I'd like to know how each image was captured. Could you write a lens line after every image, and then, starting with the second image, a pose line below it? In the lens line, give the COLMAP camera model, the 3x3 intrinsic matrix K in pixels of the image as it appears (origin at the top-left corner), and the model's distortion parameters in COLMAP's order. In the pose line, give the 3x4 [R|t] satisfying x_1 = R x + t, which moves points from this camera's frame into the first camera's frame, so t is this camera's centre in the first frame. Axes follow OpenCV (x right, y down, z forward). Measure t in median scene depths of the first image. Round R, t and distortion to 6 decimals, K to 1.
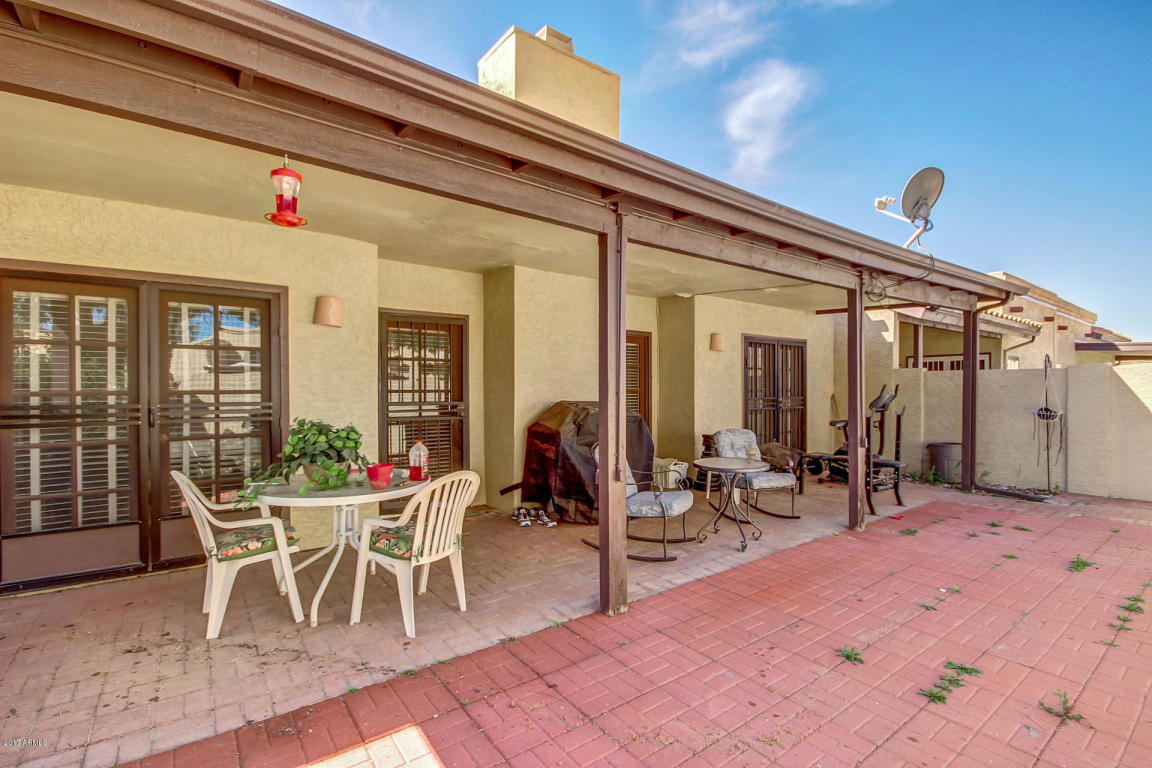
lens RADIAL K [[545.4, 0, 574.1], [0, 545.4, 383.8], [0, 0, 1]] dist [0.007711, -0.008135]
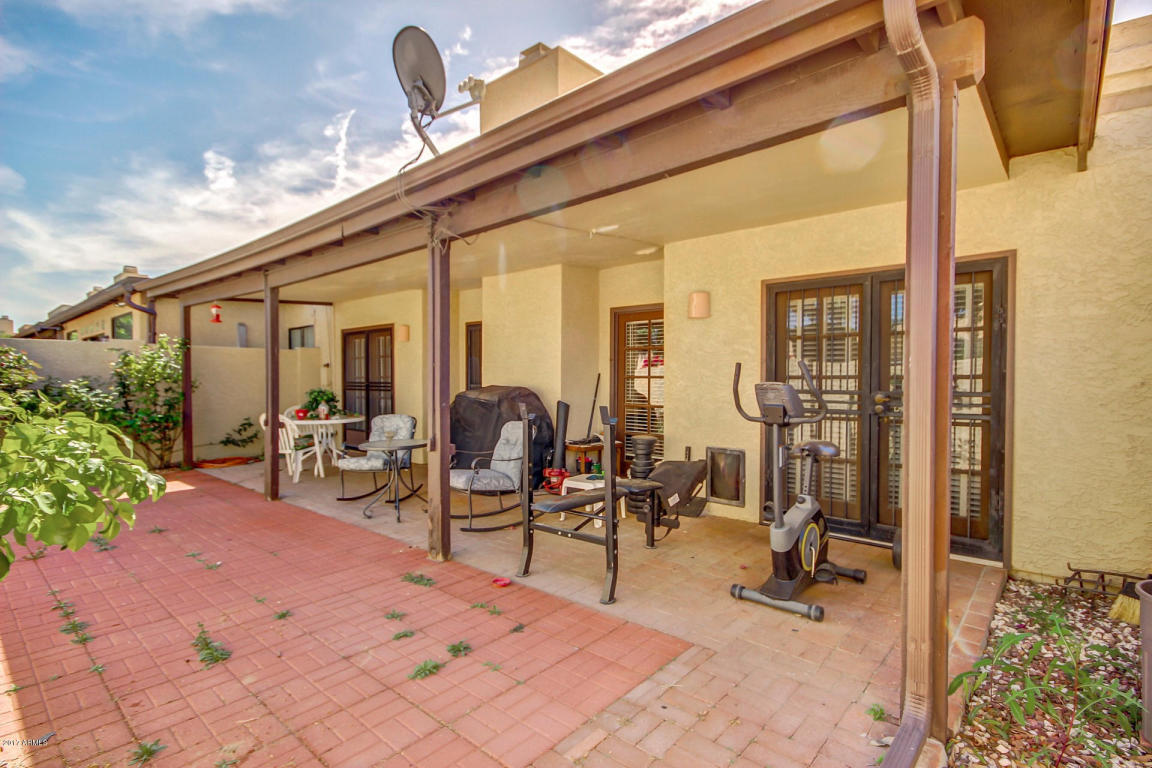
lens RADIAL K [[562.7, 0, 574.0], [0, 562.7, 389.2], [0, 0, 1]] dist [0.004533, 0.000391]
pose [[0.190934, 0.023394, -0.981324, 1.503628], [0.010435, 0.999611, 0.025861, 0.013222], [0.981547, -0.015178, 0.190616, 1.182763]]
